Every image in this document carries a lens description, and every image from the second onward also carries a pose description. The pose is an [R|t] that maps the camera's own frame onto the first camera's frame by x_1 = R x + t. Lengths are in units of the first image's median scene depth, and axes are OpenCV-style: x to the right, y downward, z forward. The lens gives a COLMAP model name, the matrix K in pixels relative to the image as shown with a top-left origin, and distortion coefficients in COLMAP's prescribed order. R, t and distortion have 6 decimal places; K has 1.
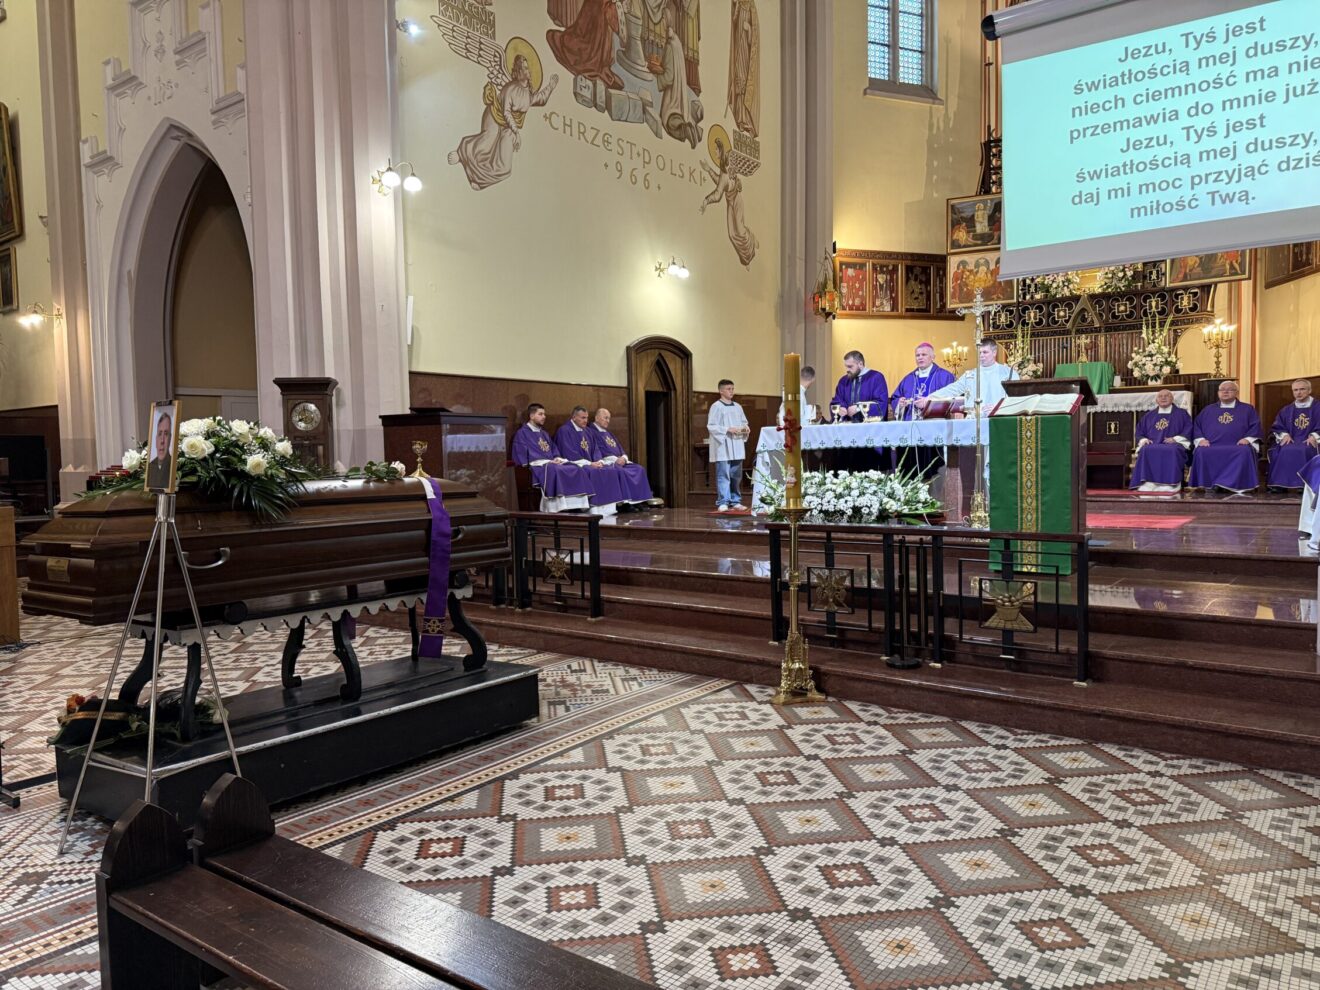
lens RADIAL K [[953.3, 0, 640.8], [0, 953.3, 496.2], [0, 0, 1]] dist [0.063632, -0.094644]
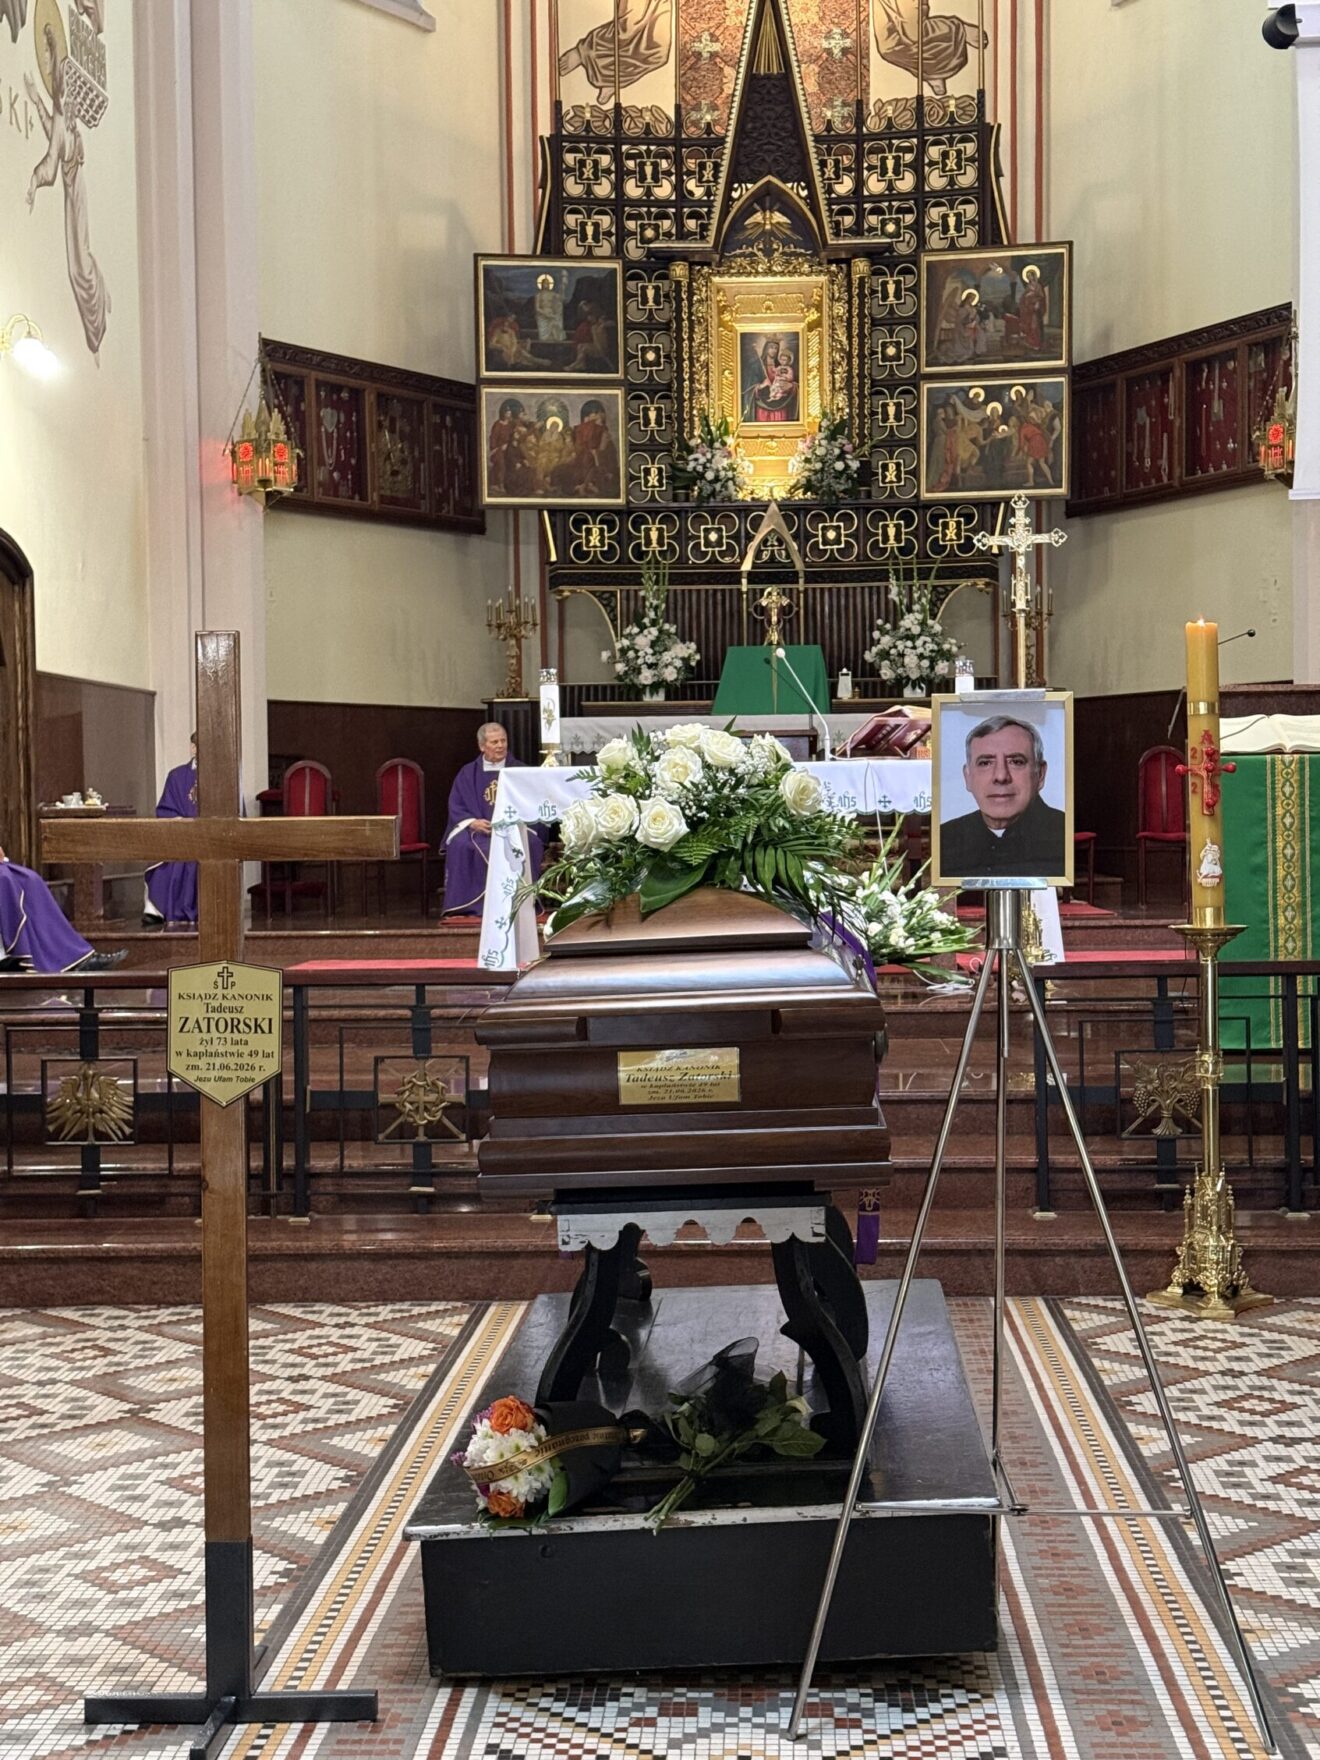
lens RADIAL K [[2504.3, 0, 656.4], [0, 2504.3, 891.0], [0, 0, 1]] dist [0.121140, -0.046533]
pose [[0.823543, -0.010767, 0.567151, -0.310034], [0.025874, 0.999492, -0.018597, 0.003922], [-0.566663, 0.029990, 0.823404, 0.022605]]
